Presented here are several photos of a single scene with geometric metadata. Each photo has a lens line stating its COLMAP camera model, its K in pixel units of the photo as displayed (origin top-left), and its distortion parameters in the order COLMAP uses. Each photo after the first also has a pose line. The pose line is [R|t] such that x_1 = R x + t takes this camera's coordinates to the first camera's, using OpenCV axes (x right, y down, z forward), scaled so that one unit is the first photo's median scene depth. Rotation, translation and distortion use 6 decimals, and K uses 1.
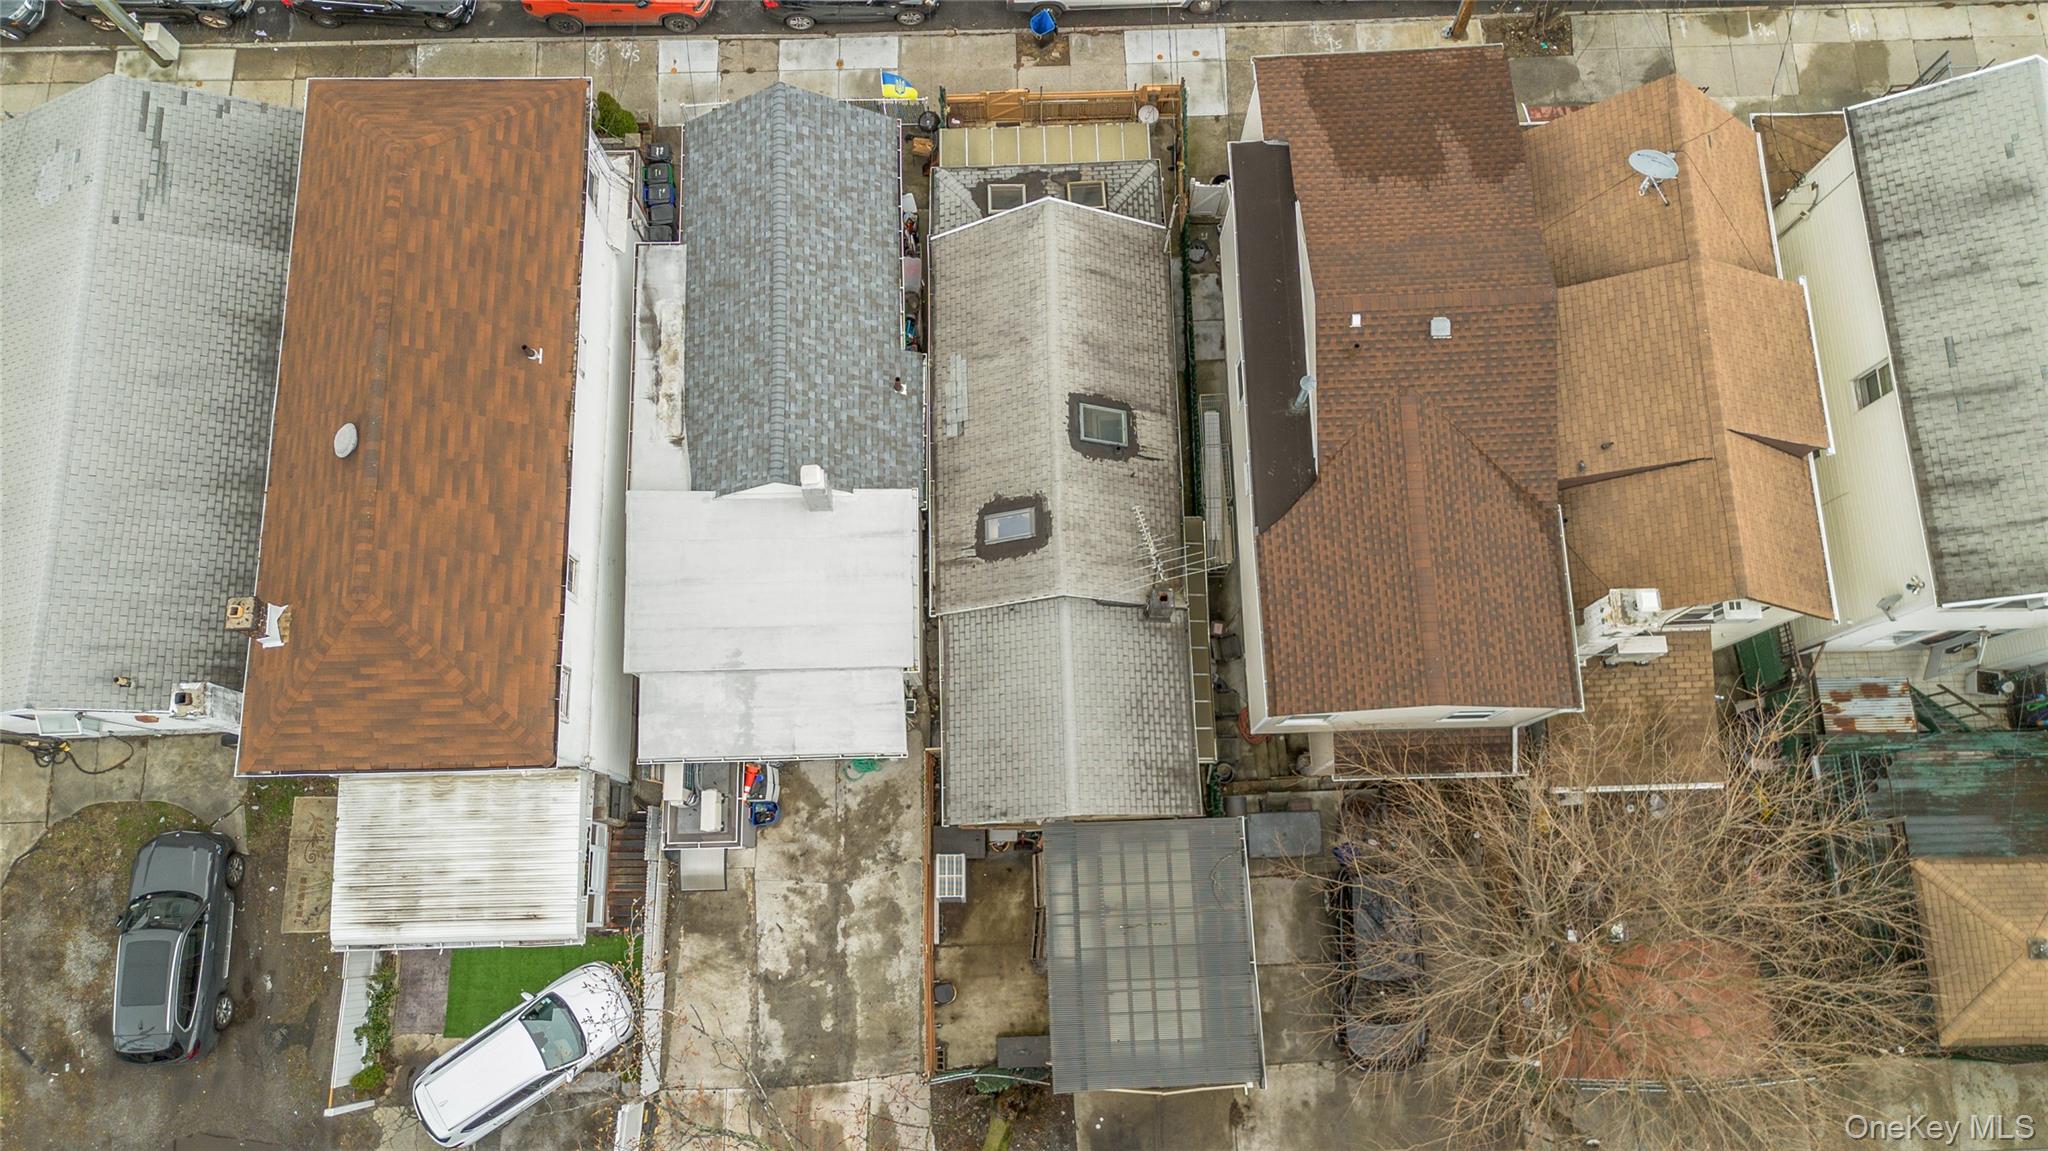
lens RADIAL K [[1448.9, 0, 1029.3], [0, 1448.9, 567.4], [0, 0, 1]] dist [0.066594, -0.060449]
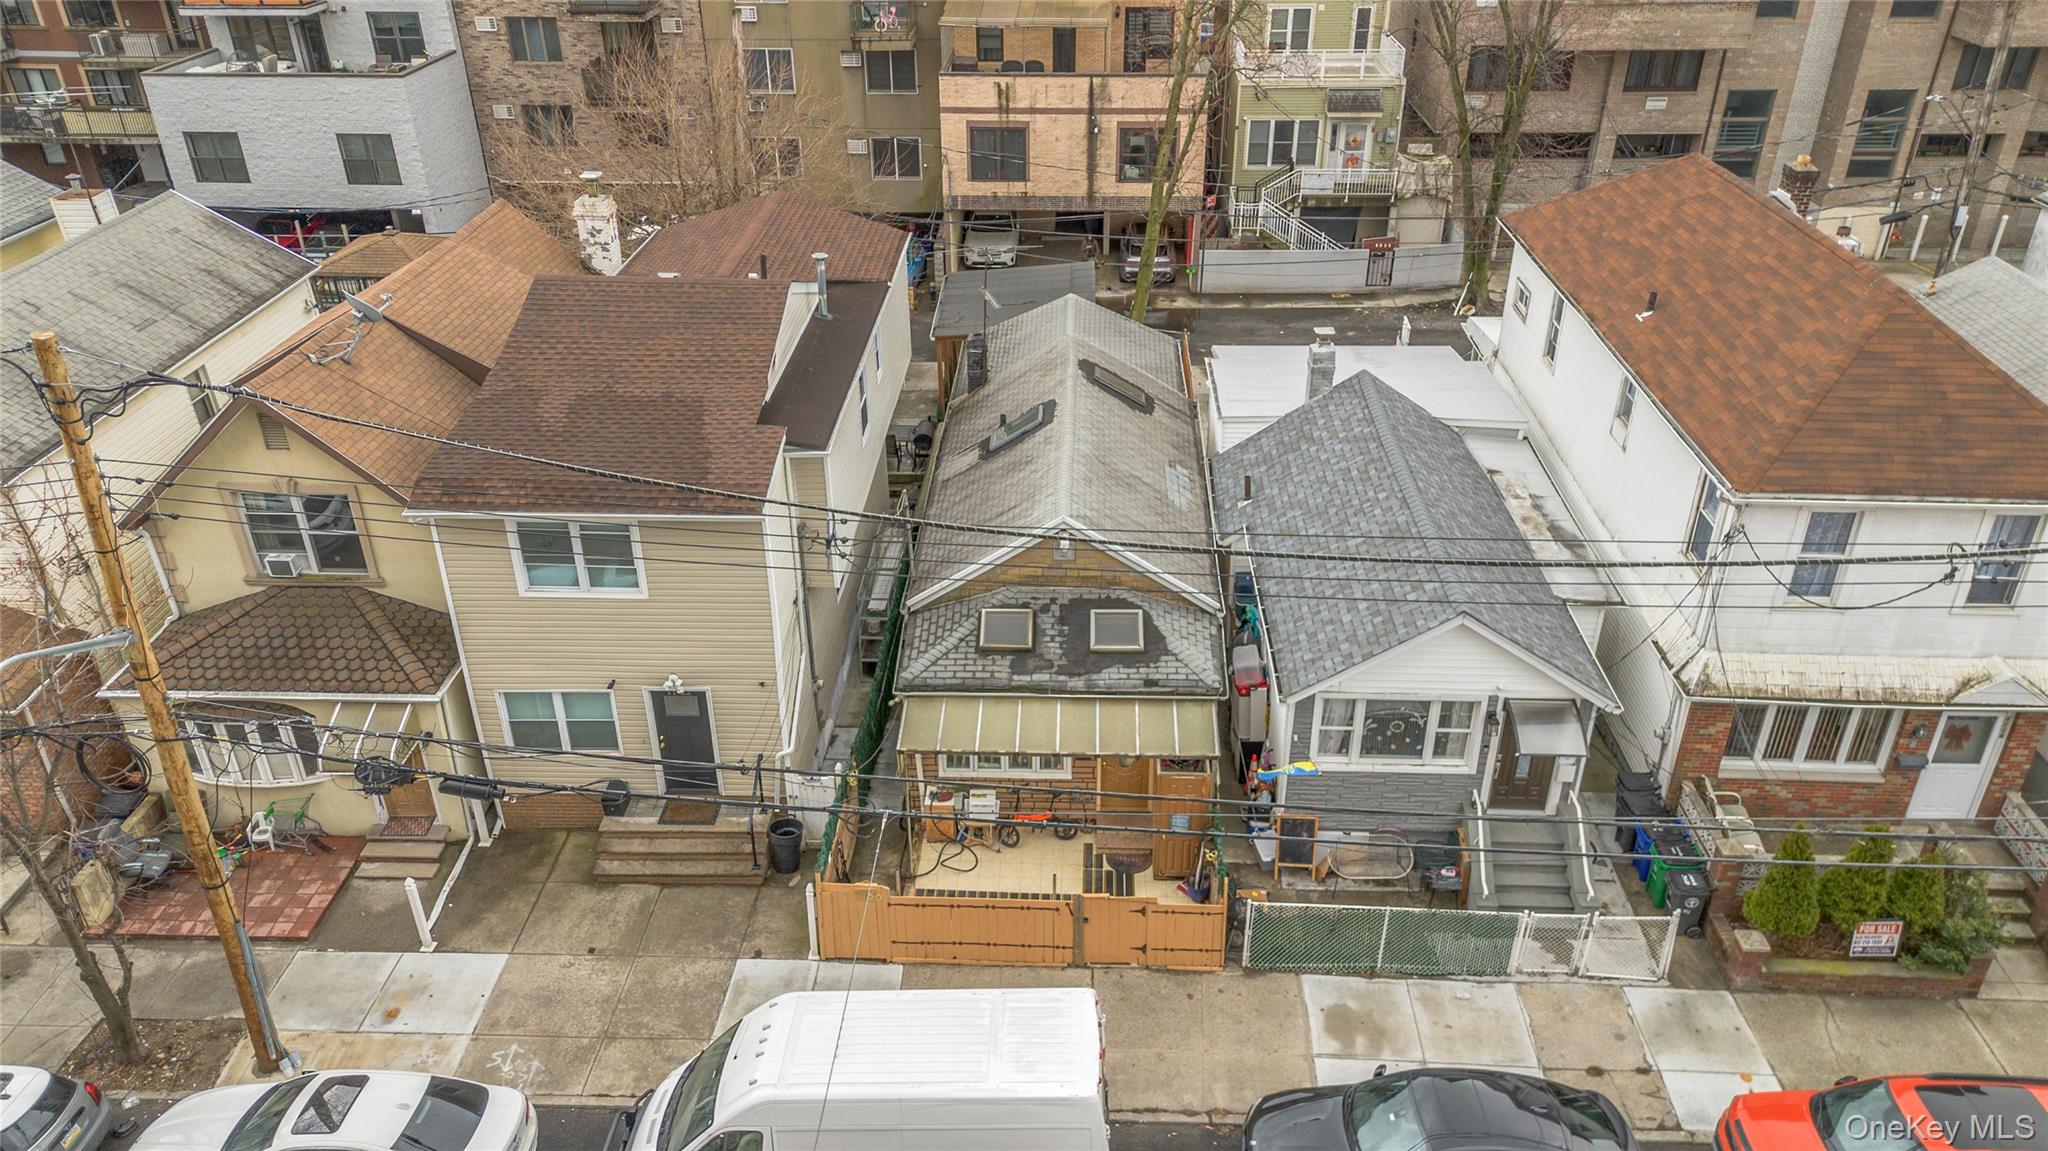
lens RADIAL K [[1448.9, 0, 1017.5], [0, 1448.9, 571.2], [0, 0, 1]] dist [0.066594, -0.060449]
pose [[-0.996800, -0.026123, 0.075549, -0.020934], [0.079786, -0.266937, 0.960406, -0.996333], [-0.004921, 0.963360, 0.268166, 0.831118]]
